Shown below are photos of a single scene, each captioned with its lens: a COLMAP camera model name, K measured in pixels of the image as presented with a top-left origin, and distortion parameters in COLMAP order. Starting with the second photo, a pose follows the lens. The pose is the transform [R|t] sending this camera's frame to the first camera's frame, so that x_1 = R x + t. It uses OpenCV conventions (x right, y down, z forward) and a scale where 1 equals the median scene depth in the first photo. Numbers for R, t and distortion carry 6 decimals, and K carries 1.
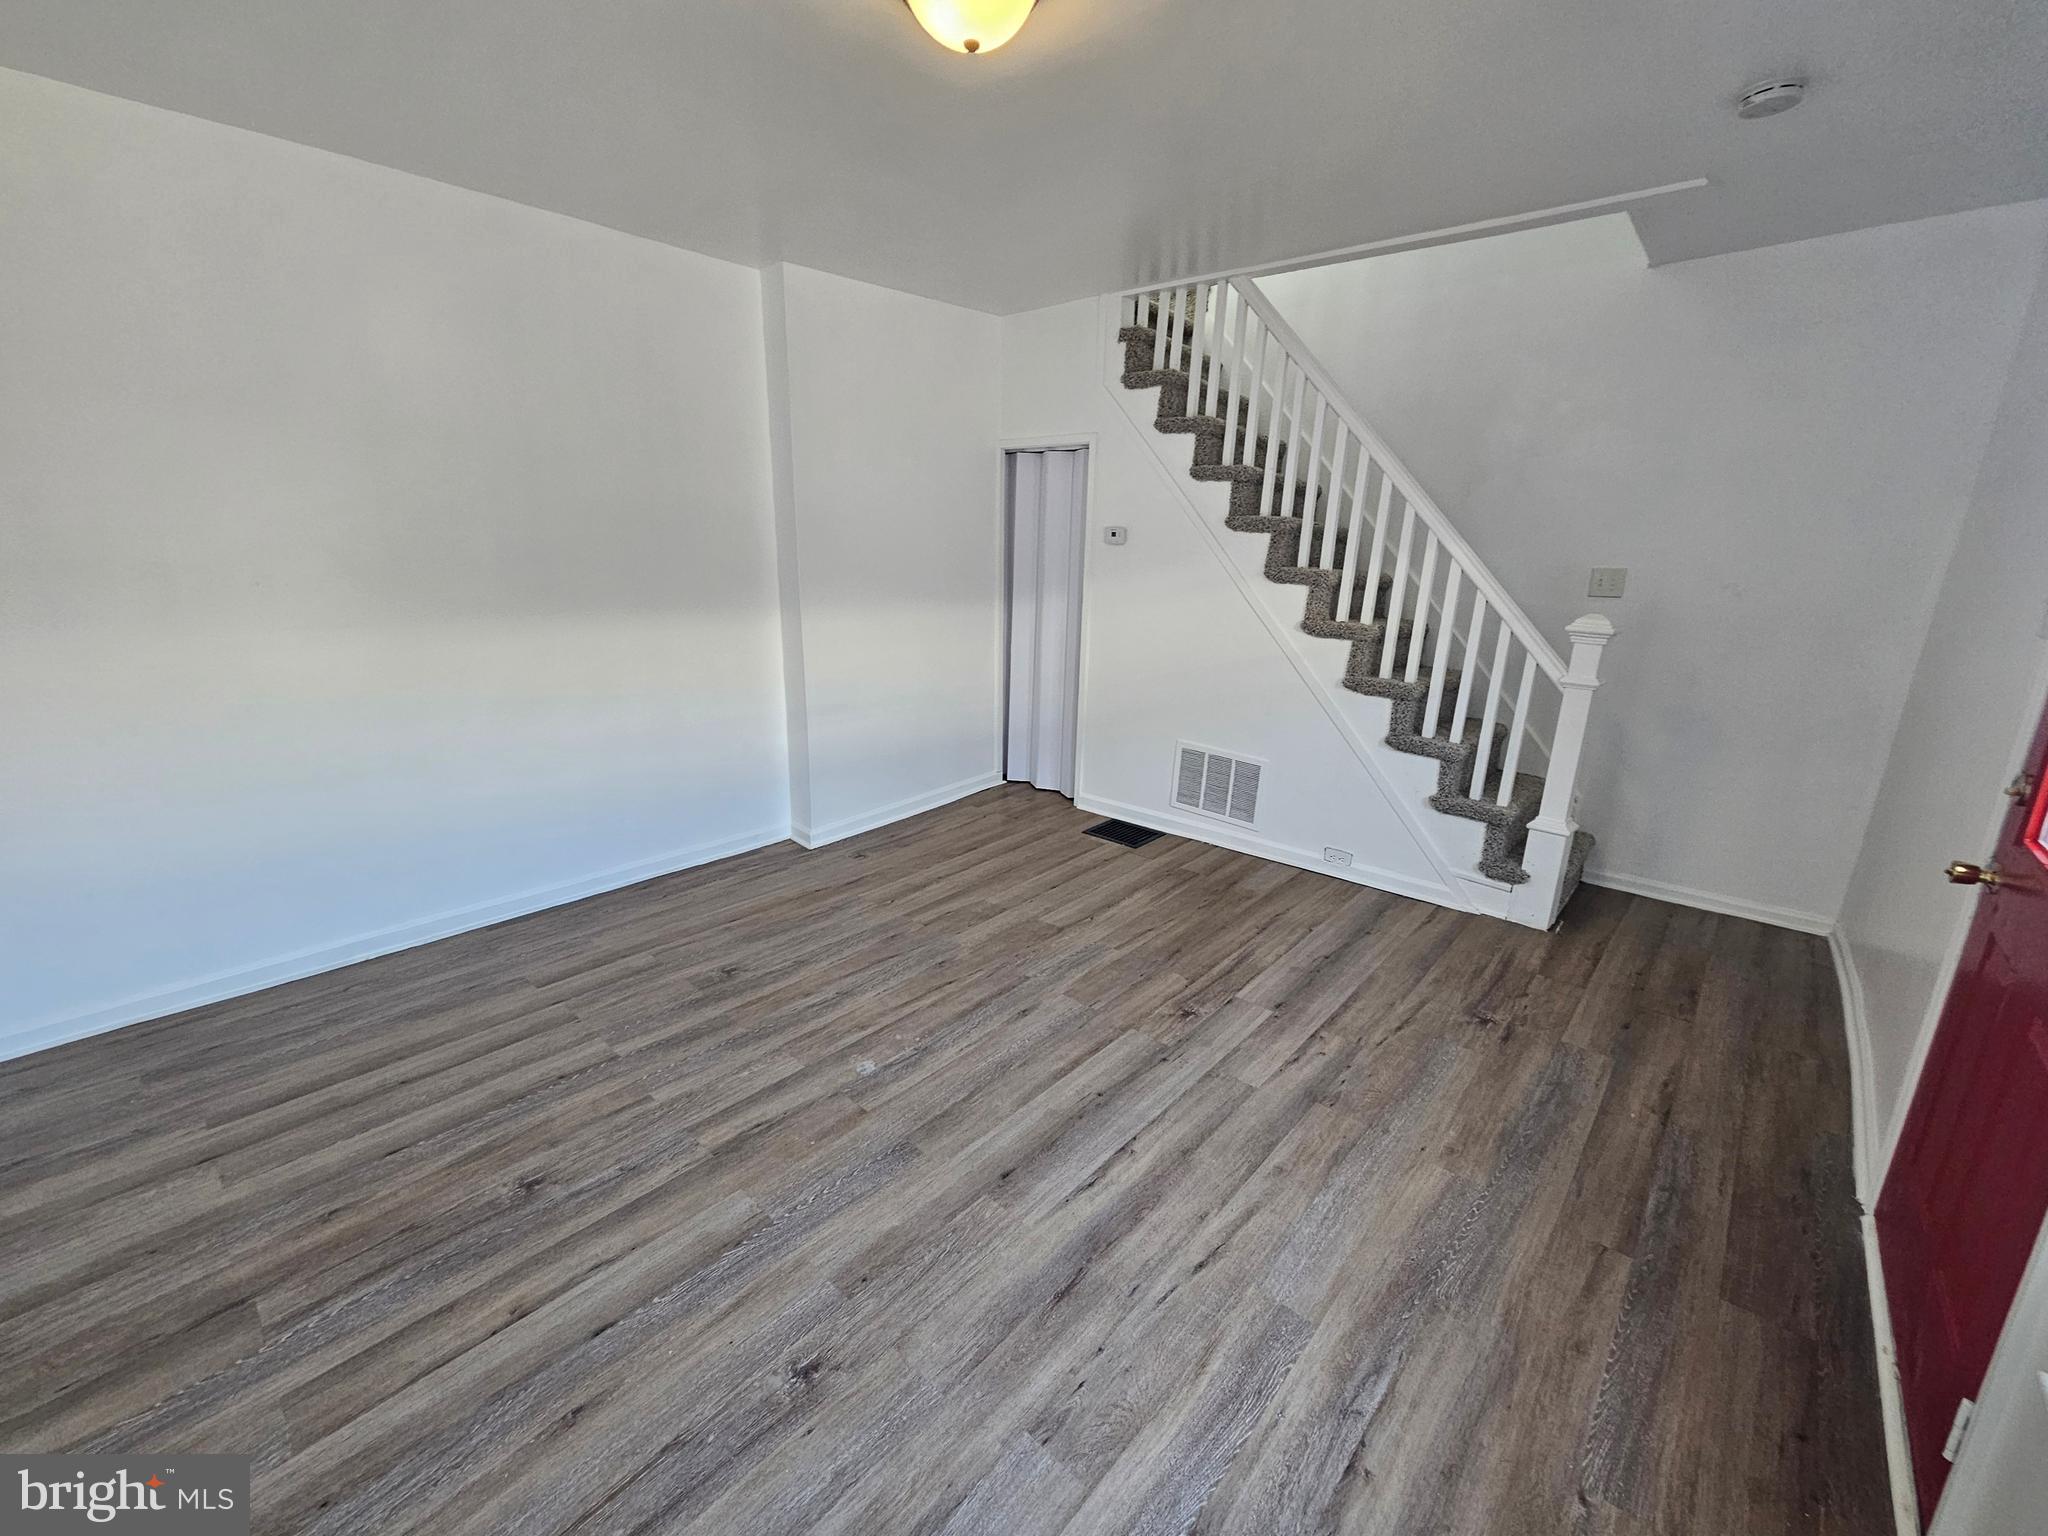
lens RADIAL K [[838.6, 0, 1017.0], [0, 838.6, 766.9], [0, 0, 1]] dist [-0.003095, 0.002196]
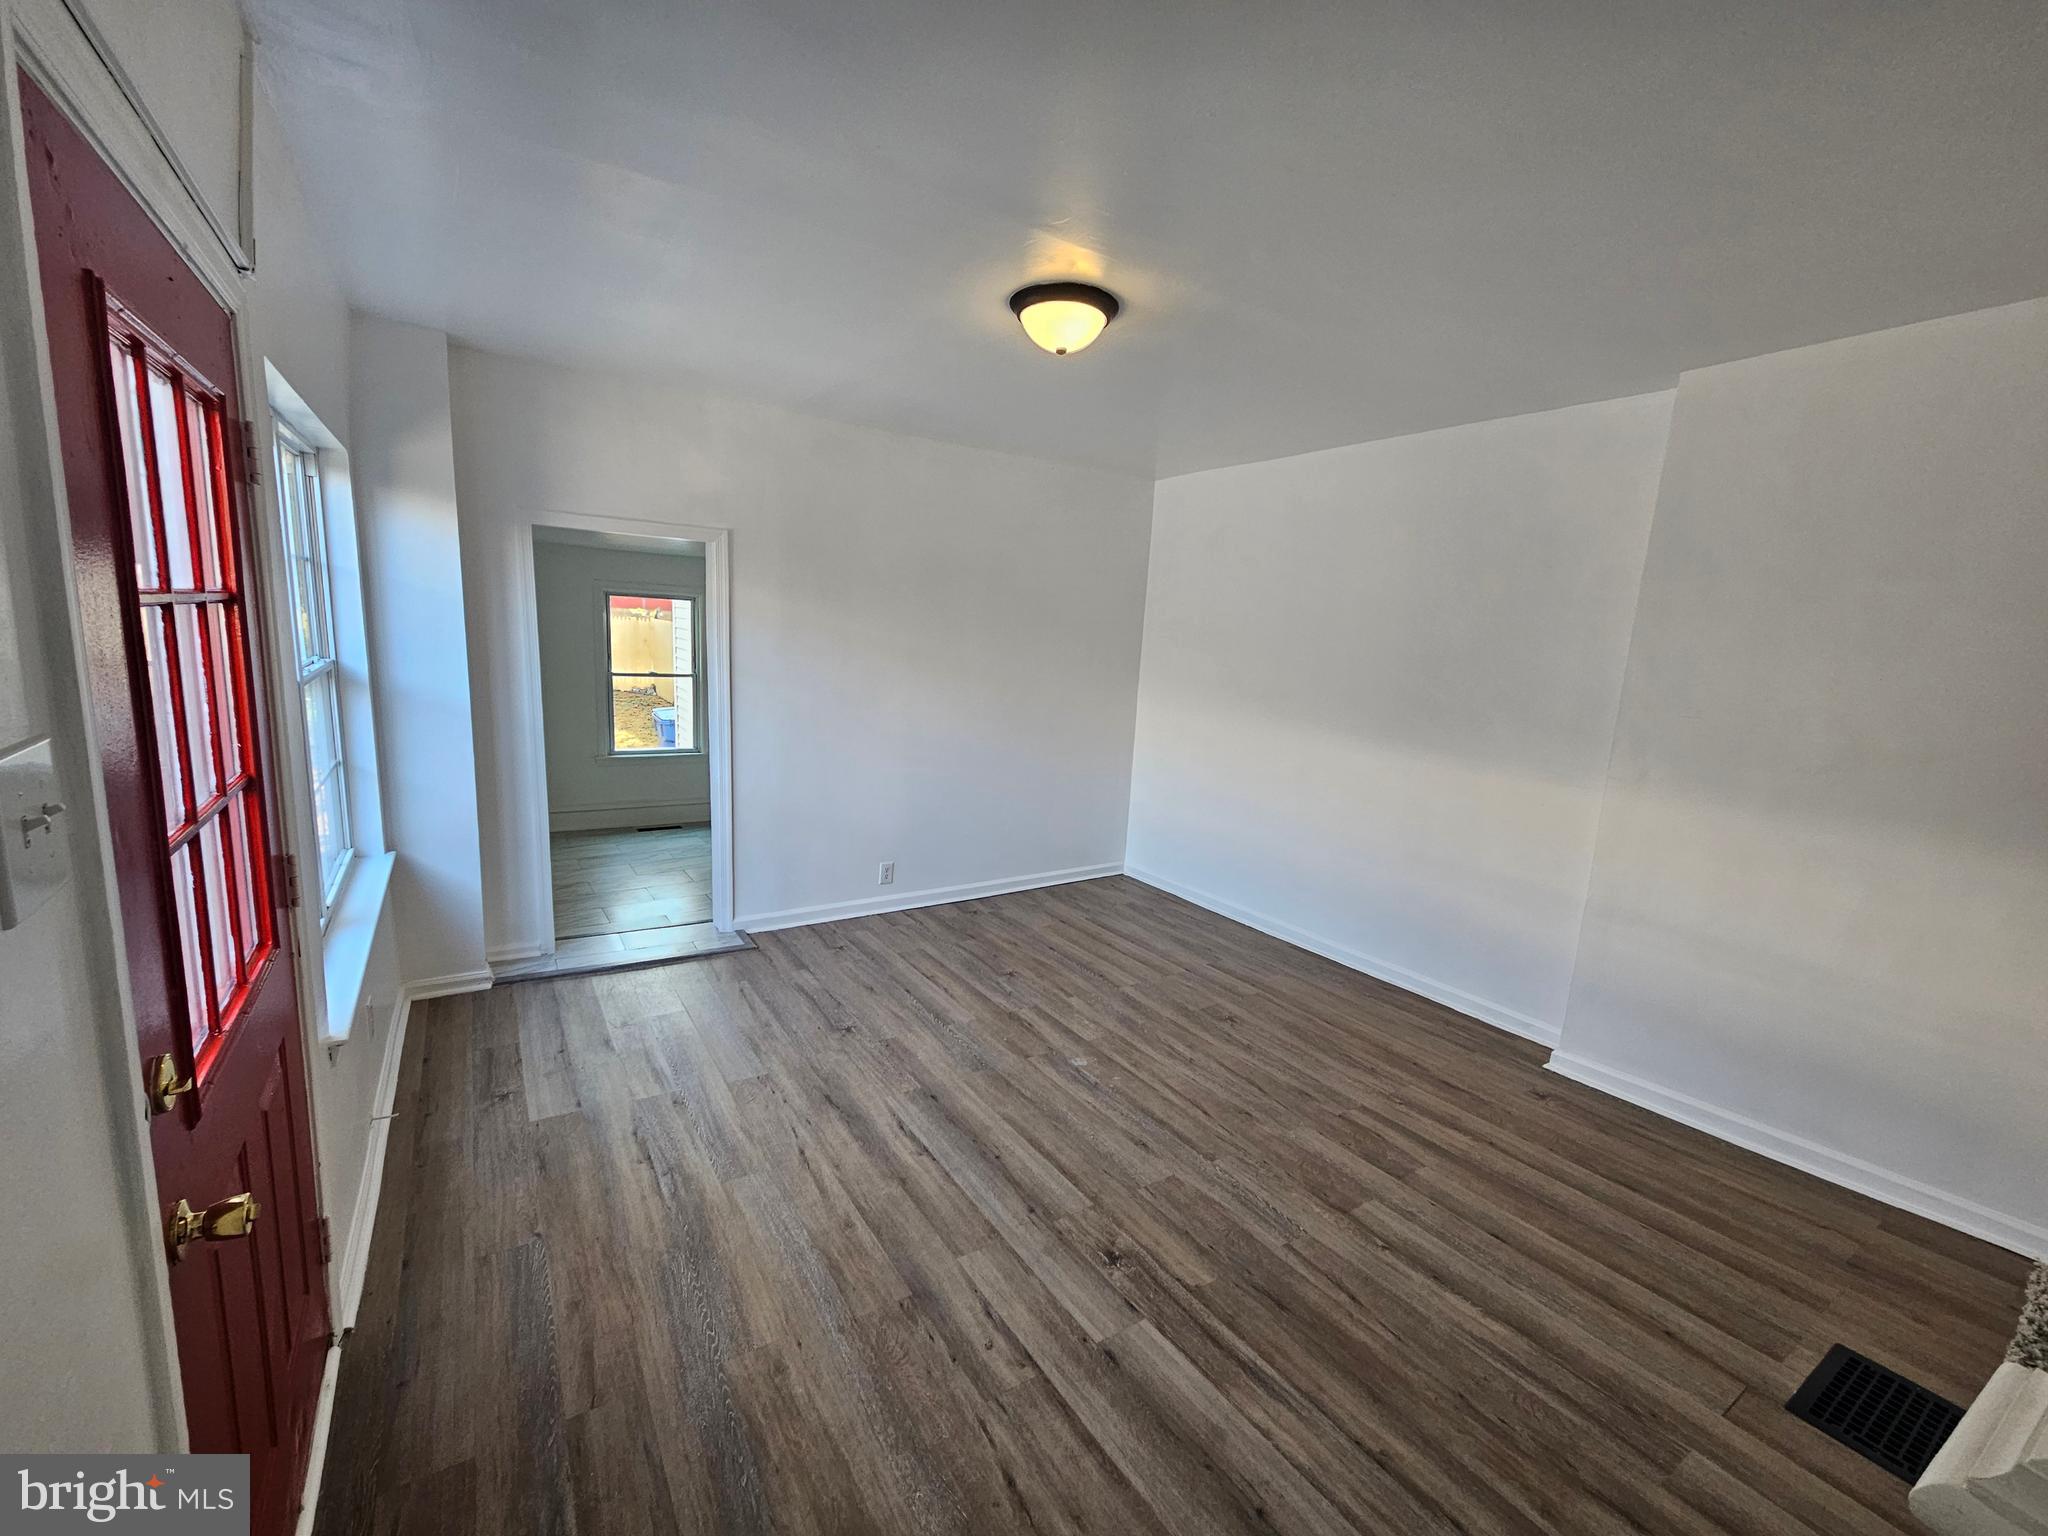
lens RADIAL K [[838.6, 0, 1017.1], [0, 838.6, 770.5], [0, 0, 1]] dist [-0.003095, 0.002196]
pose [[-0.253409, 0.126568, -0.959043, 1.032346], [-0.307494, 0.929445, 0.203911, -0.292082], [0.917186, 0.346573, -0.196611, 1.027715]]
